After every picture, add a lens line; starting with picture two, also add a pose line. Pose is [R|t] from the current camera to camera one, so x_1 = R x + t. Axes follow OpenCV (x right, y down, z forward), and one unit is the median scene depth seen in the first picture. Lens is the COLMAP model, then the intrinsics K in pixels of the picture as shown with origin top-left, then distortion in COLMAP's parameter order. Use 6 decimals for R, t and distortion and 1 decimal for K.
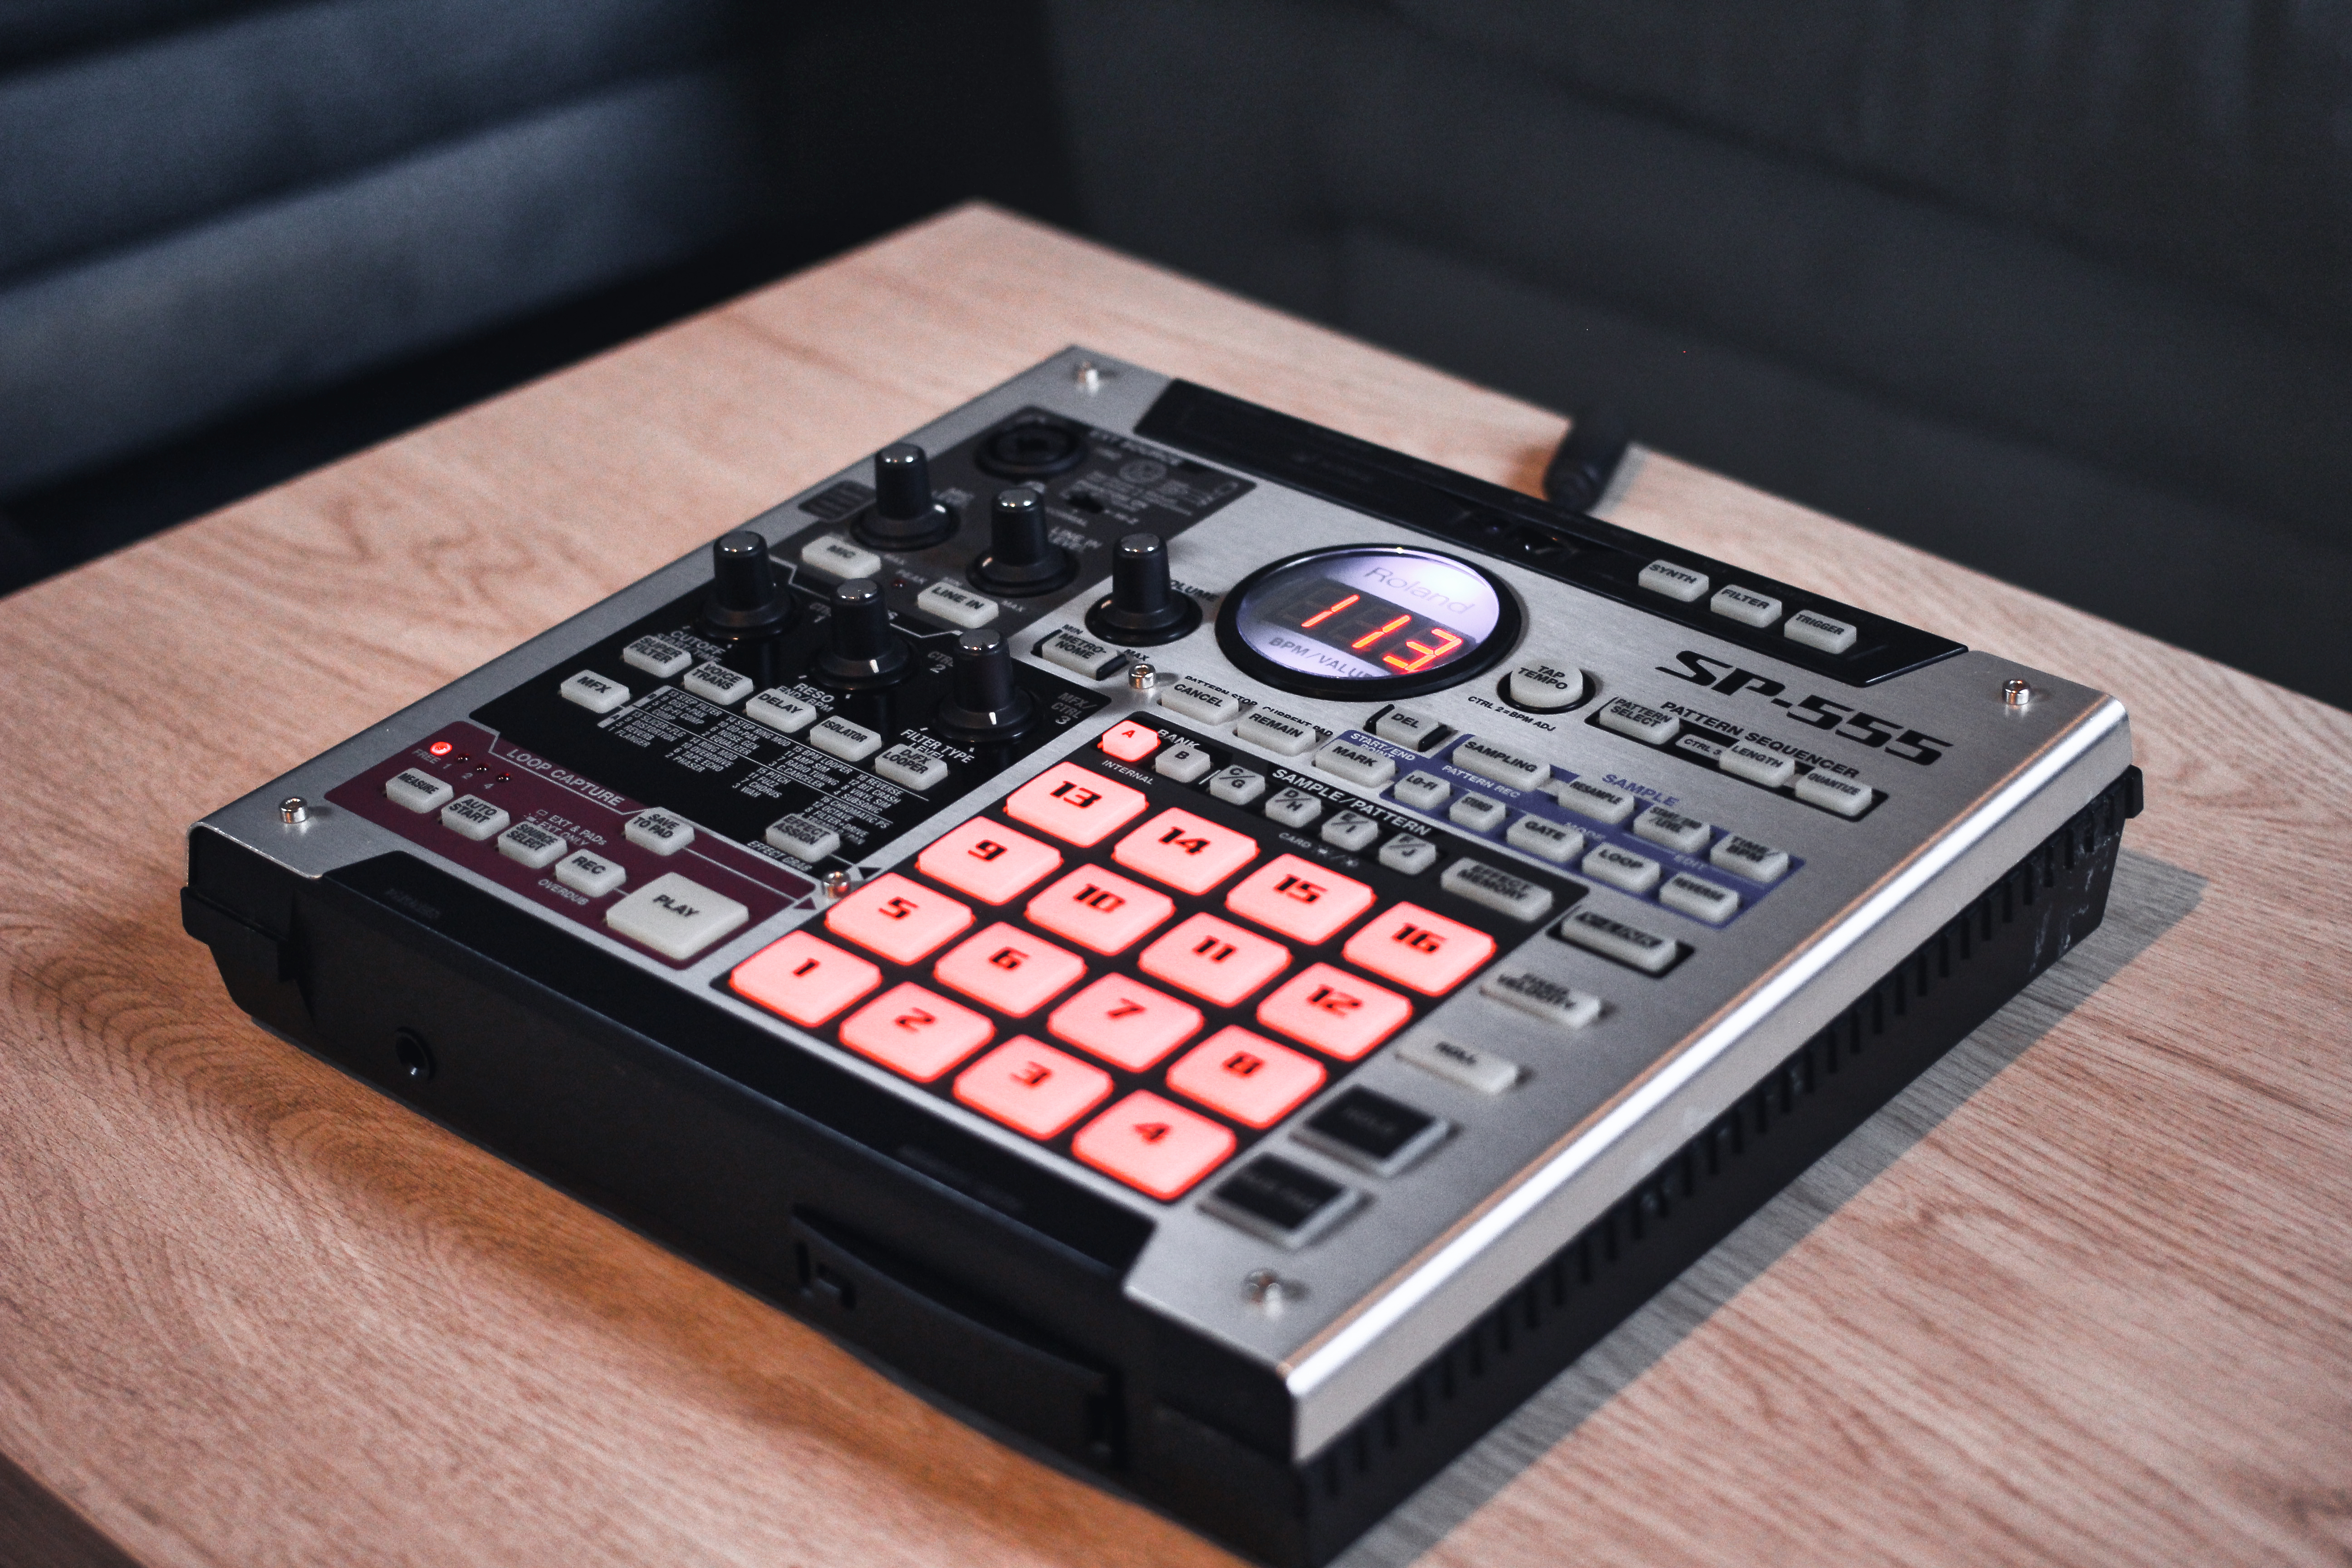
lens RADIAL K [[4276.7, 0, 1180.2], [0, 4276.7, 706.2], [0, 0, 1]] dist [-0.050264, 0.000000]
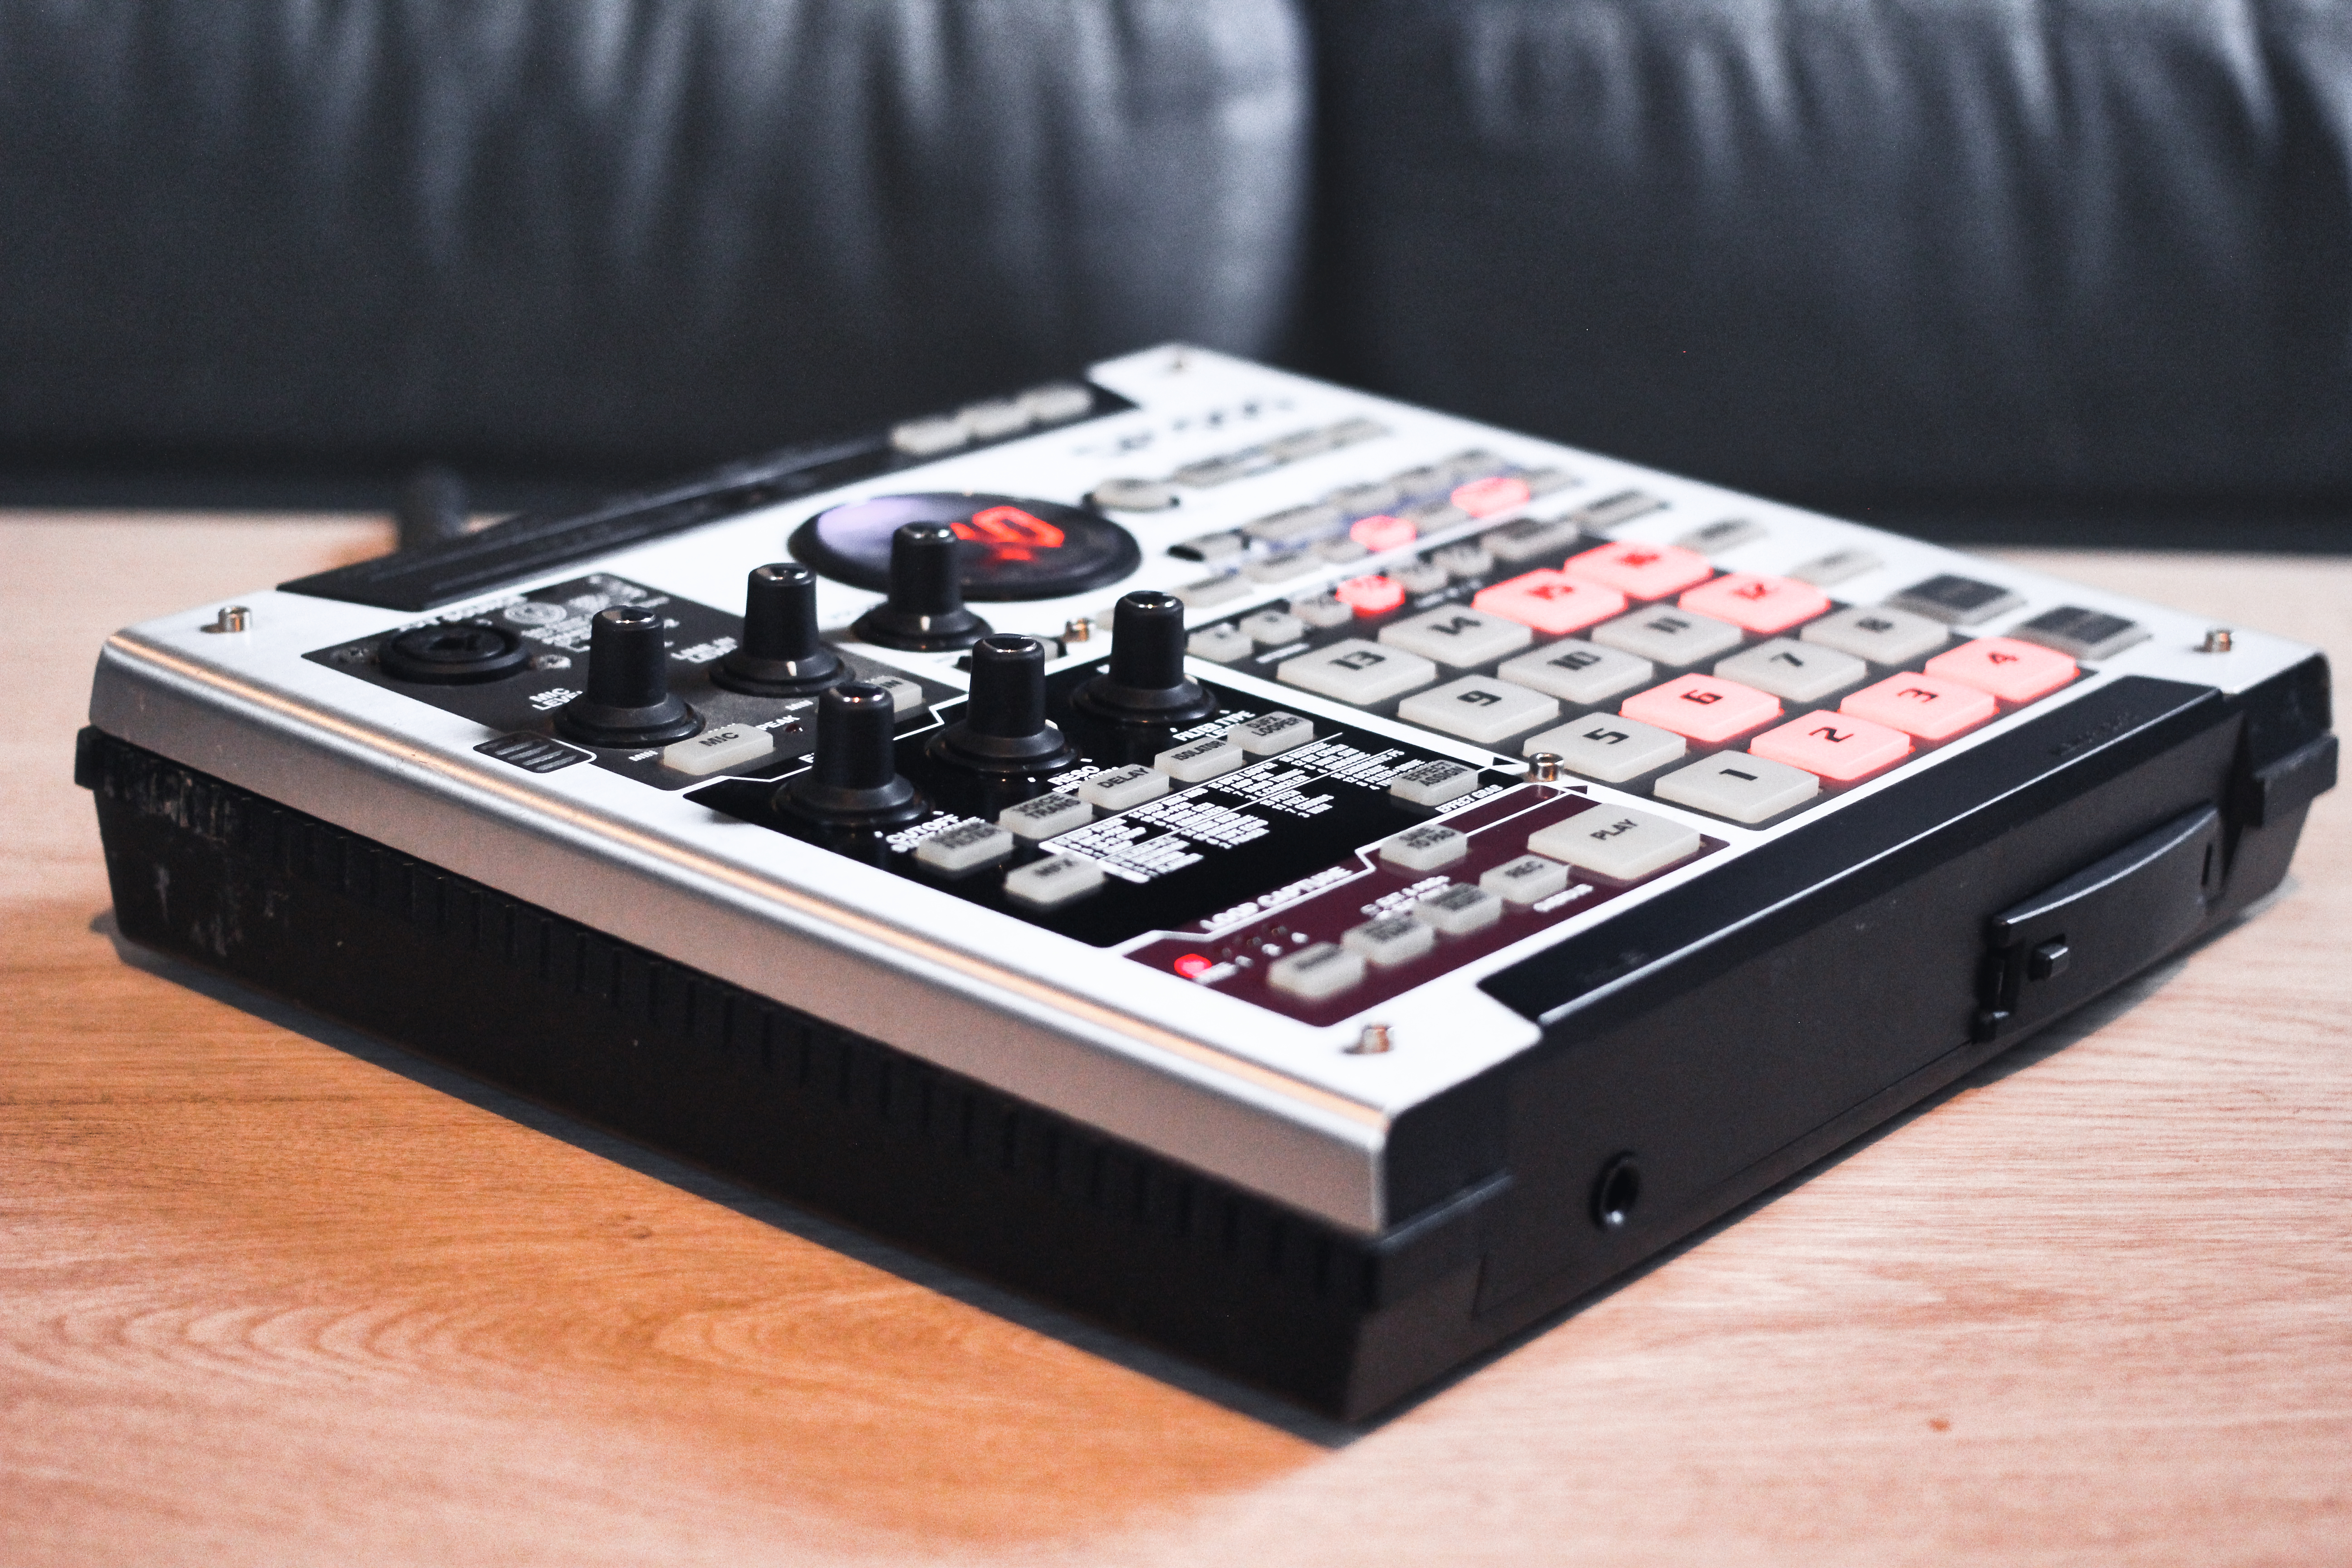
lens RADIAL K [[4276.7, 0, 1185.1], [0, 4276.7, 789.7], [0, 0, 1]] dist [-0.050264, 0.000000]
pose [[-0.023004, -0.309743, 0.950542, -0.845862], [0.464994, 0.838374, 0.284446, -0.217278], [-0.885015, 0.448540, 0.124743, 0.934687]]
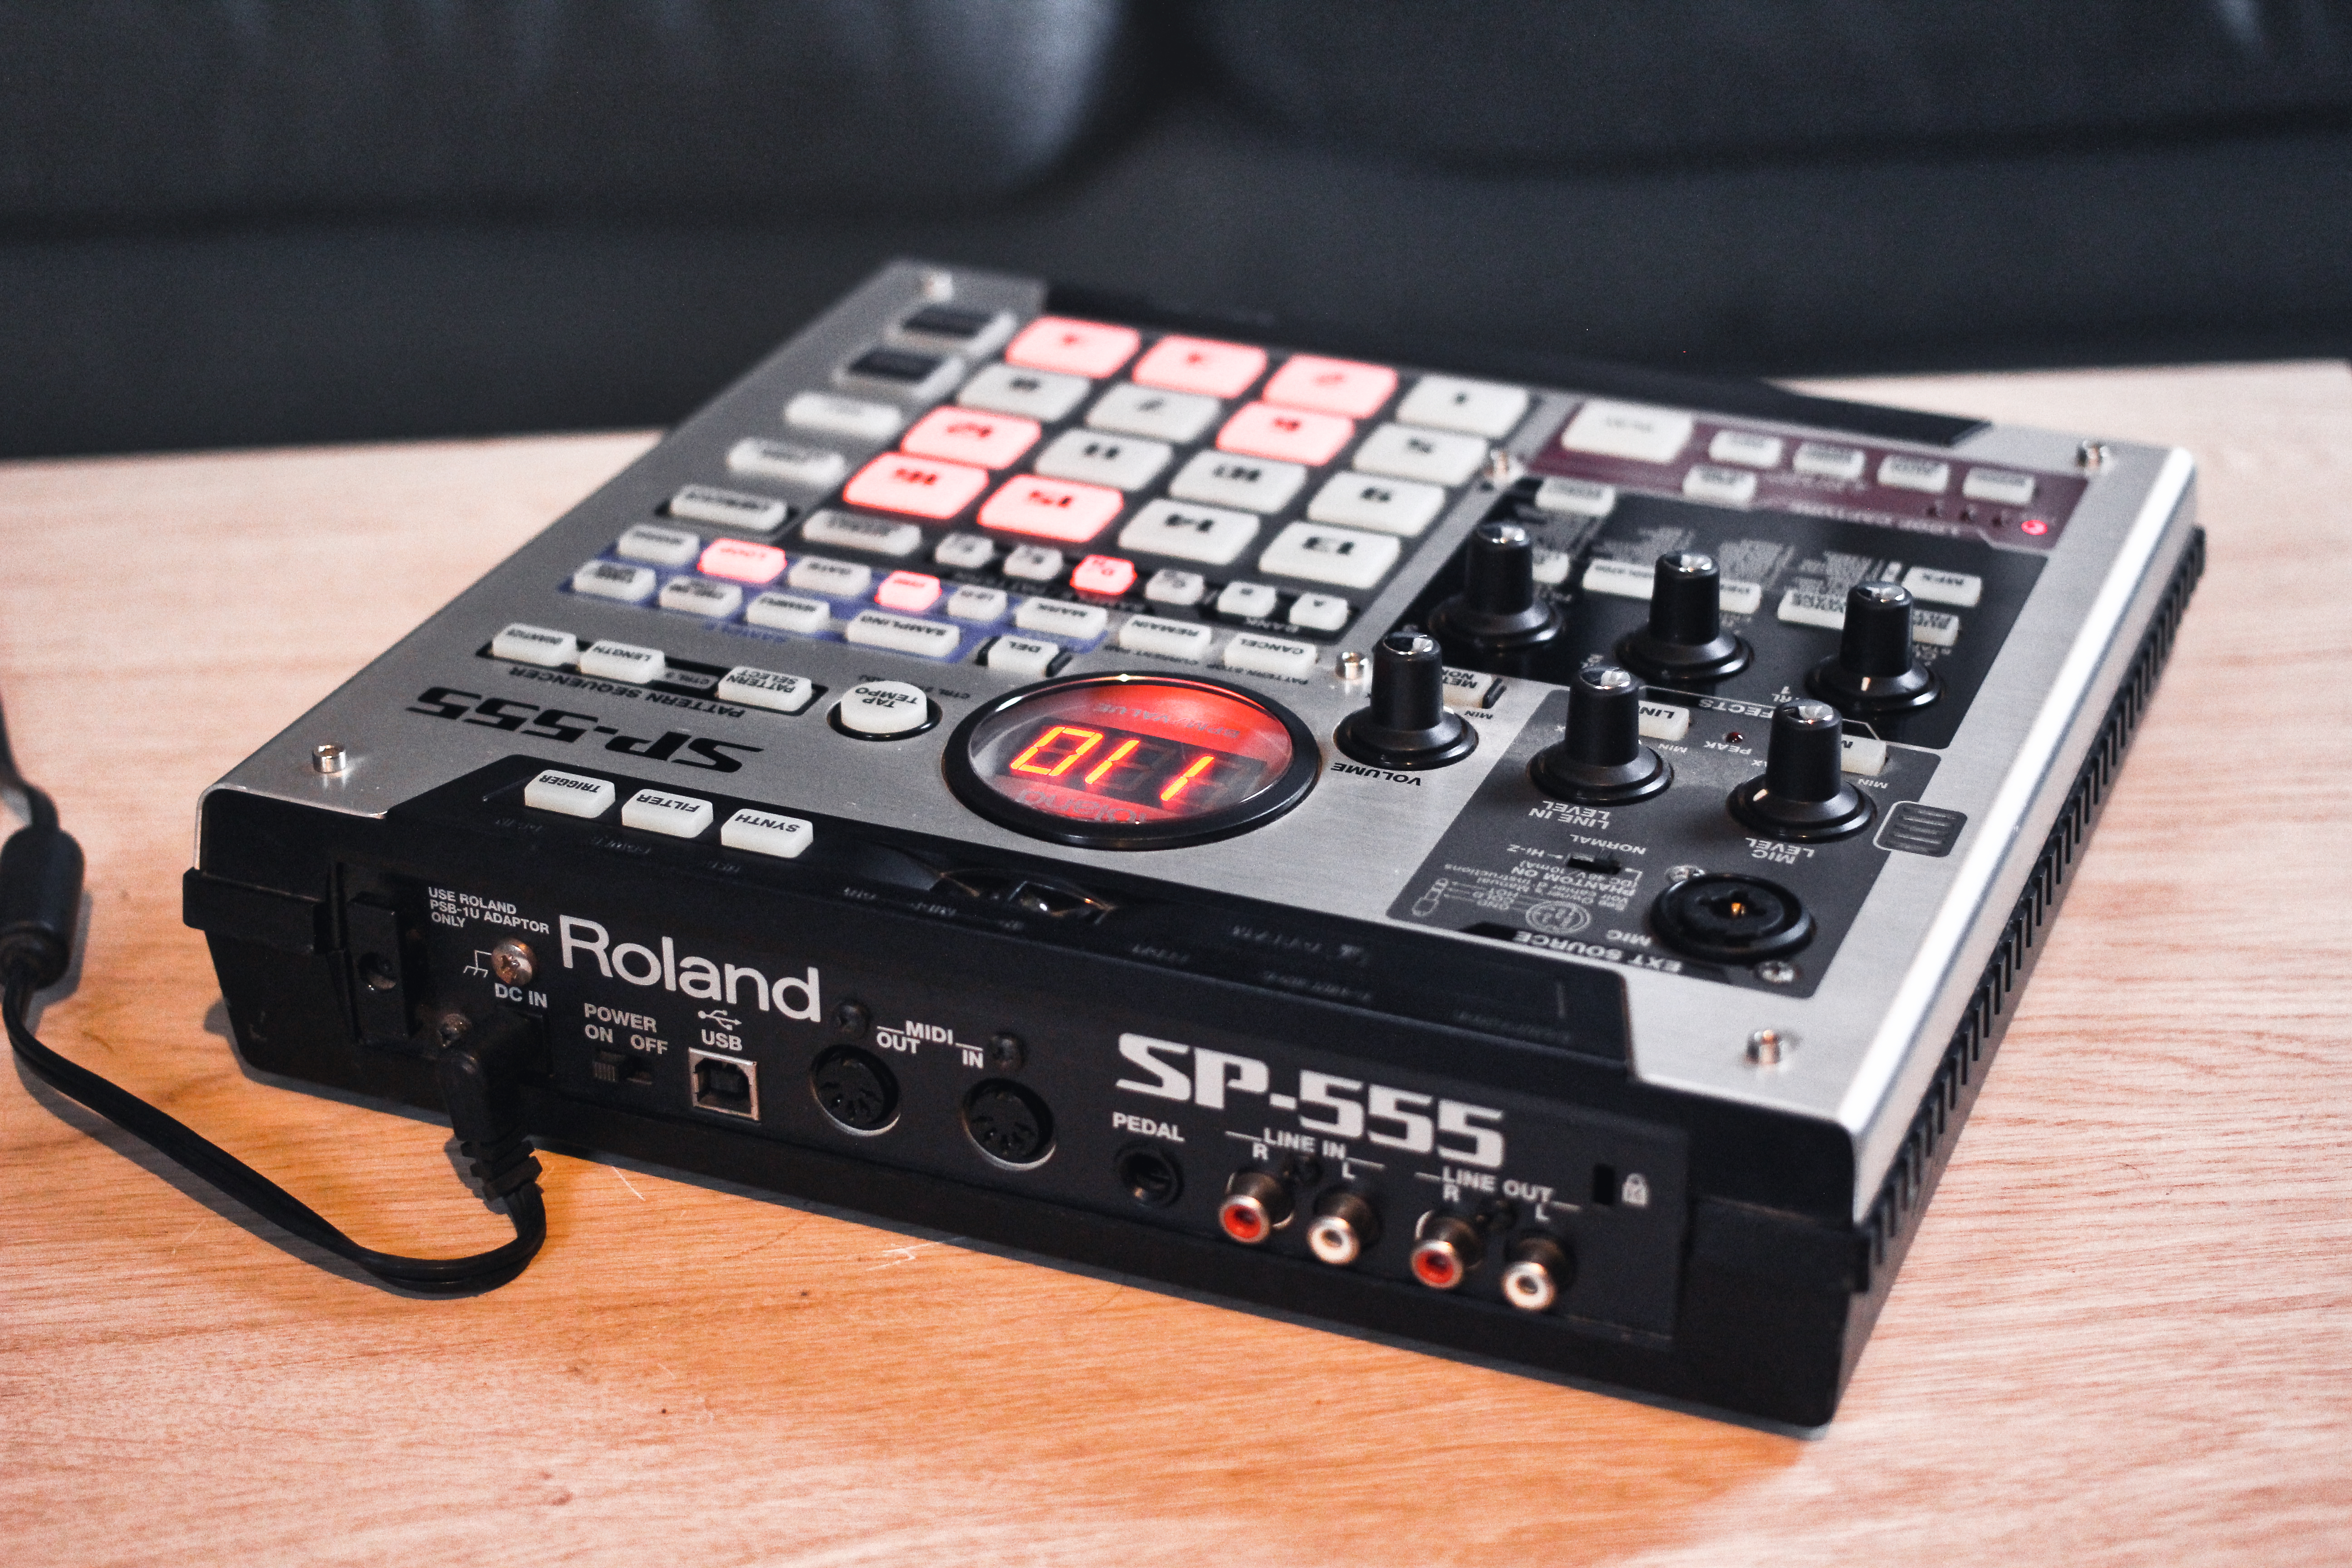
lens RADIAL K [[4276.7, 0, 1181.0], [0, 4276.7, 781.8], [0, 0, 1]] dist [-0.050264, 0.000000]
pose [[-0.949352, 0.187472, -0.252161, 0.254754], [-0.119099, 0.527938, 0.840891, -0.742012], [0.290769, 0.828333, -0.478871, 1.485608]]
